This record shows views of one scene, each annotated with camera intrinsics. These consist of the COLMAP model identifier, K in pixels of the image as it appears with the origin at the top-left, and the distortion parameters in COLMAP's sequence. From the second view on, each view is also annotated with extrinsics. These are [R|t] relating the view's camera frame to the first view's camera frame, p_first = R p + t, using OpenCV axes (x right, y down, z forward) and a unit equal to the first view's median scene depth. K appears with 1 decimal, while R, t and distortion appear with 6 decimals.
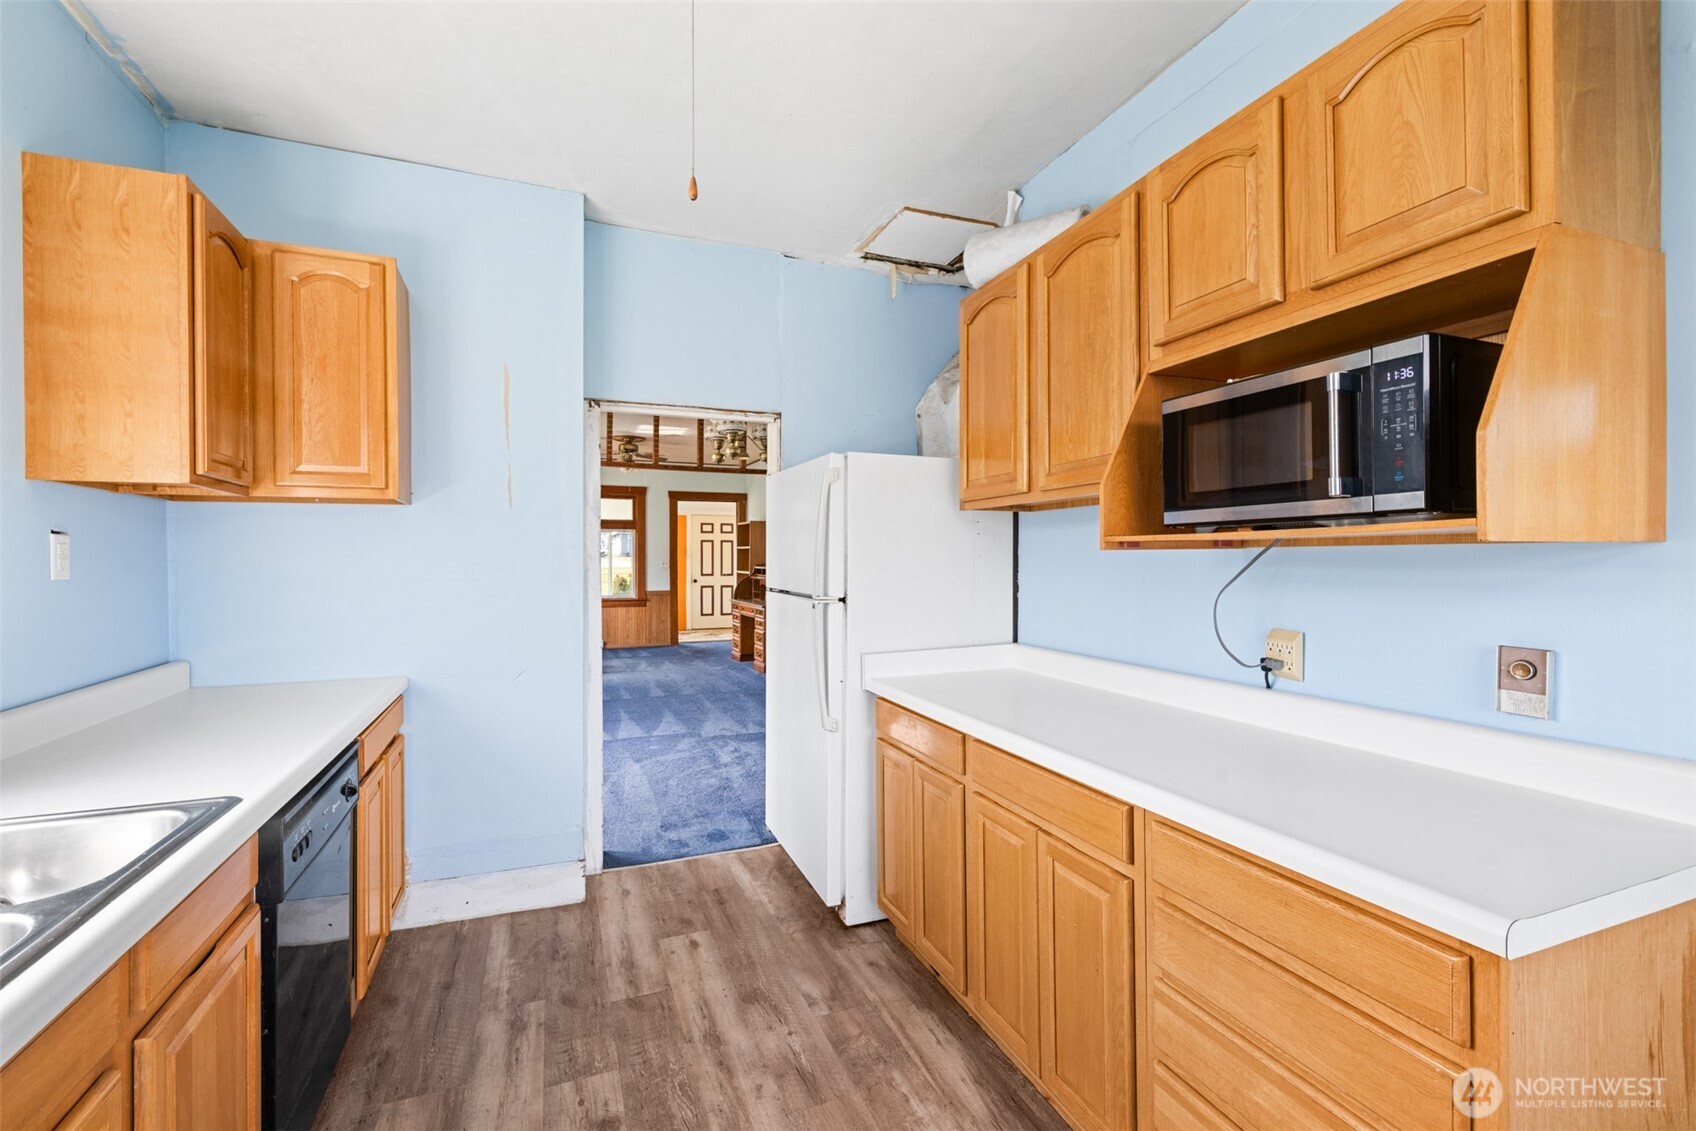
lens RADIAL K [[722.2, 0, 845.9], [0, 722.2, 559.4], [0, 0, 1]] dist [0.003131, -0.000166]
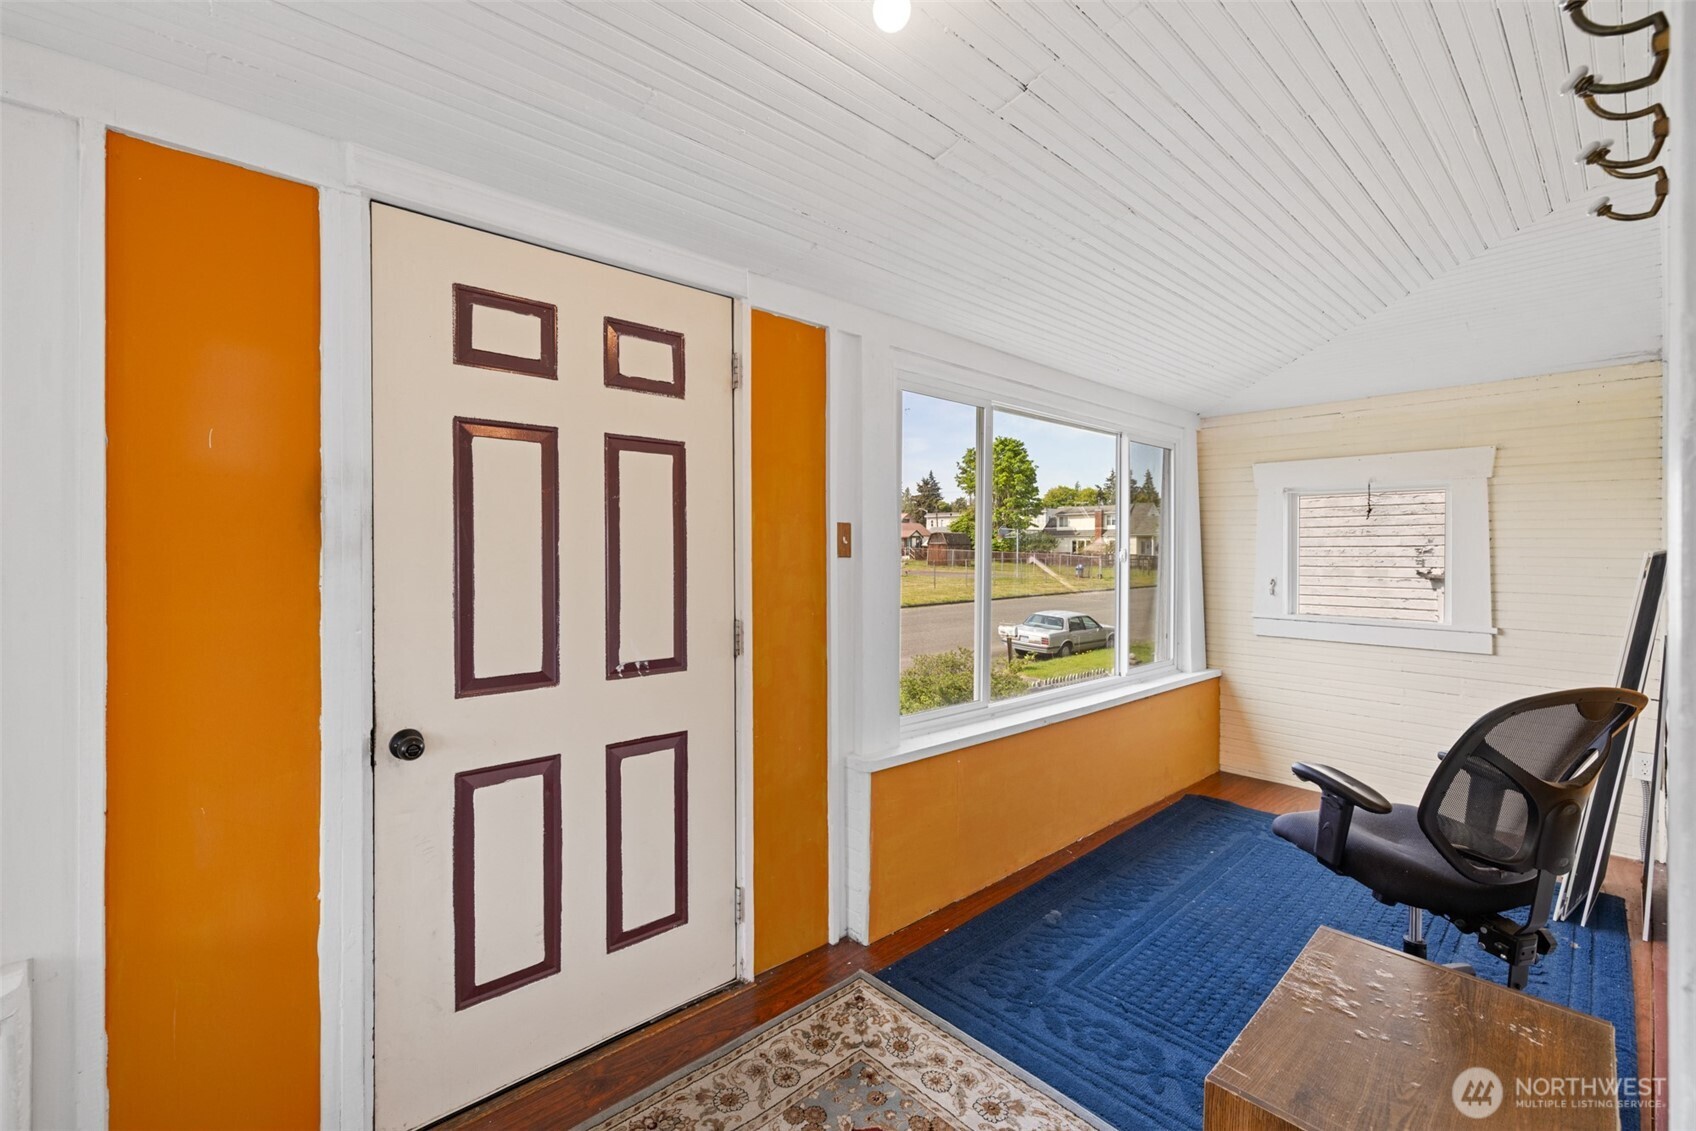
lens RADIAL K [[722.2, 0, 844.2], [0, 722.2, 562.9], [0, 0, 1]] dist [0.003131, -0.000166]
pose [[0.946971, -0.002885, 0.321306, -0.209822], [0.001972, 0.999993, 0.003170, -0.001144], [-0.321313, -0.002368, 0.946970, 1.016828]]
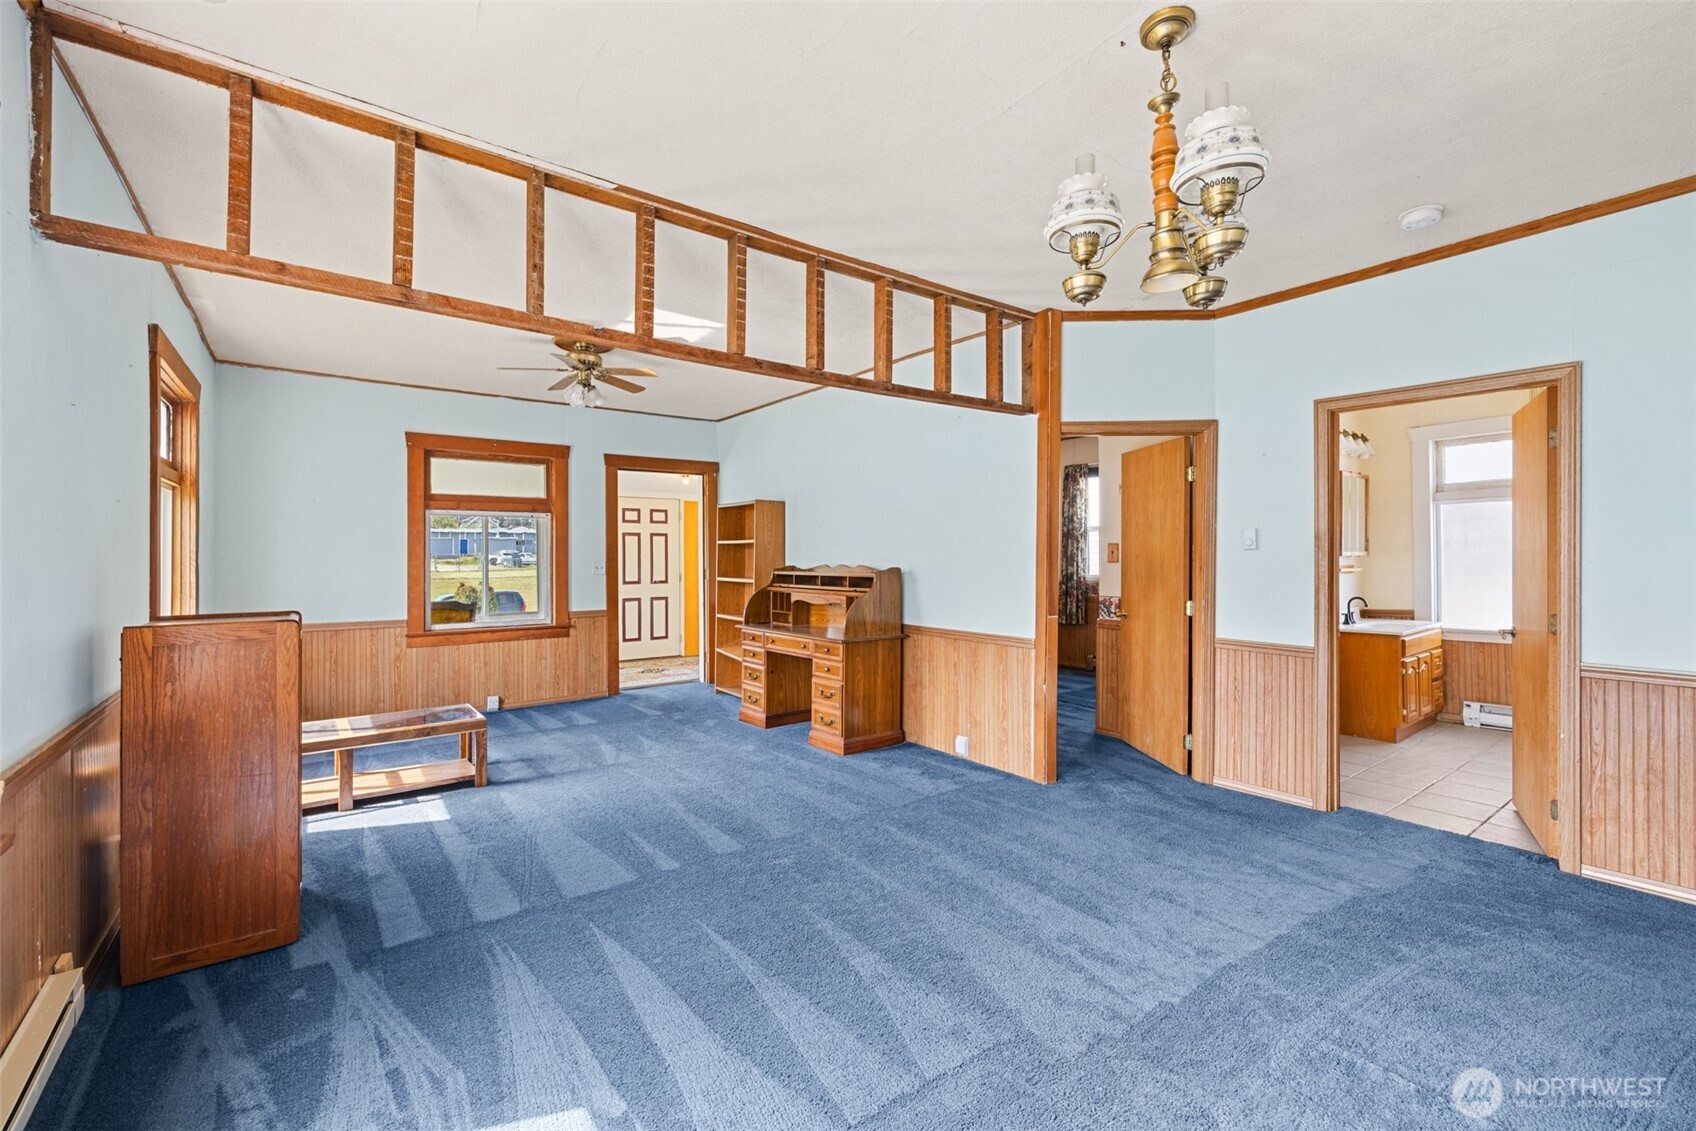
lens RADIAL K [[722.2, 0, 842.3], [0, 722.2, 548.9], [0, 0, 1]] dist [0.003131, -0.000166]
pose [[0.971982, -0.003398, 0.235031, -0.188483], [0.006743, 0.999887, -0.013430, -0.000622], [-0.234959, 0.014638, 0.971895, 0.326691]]
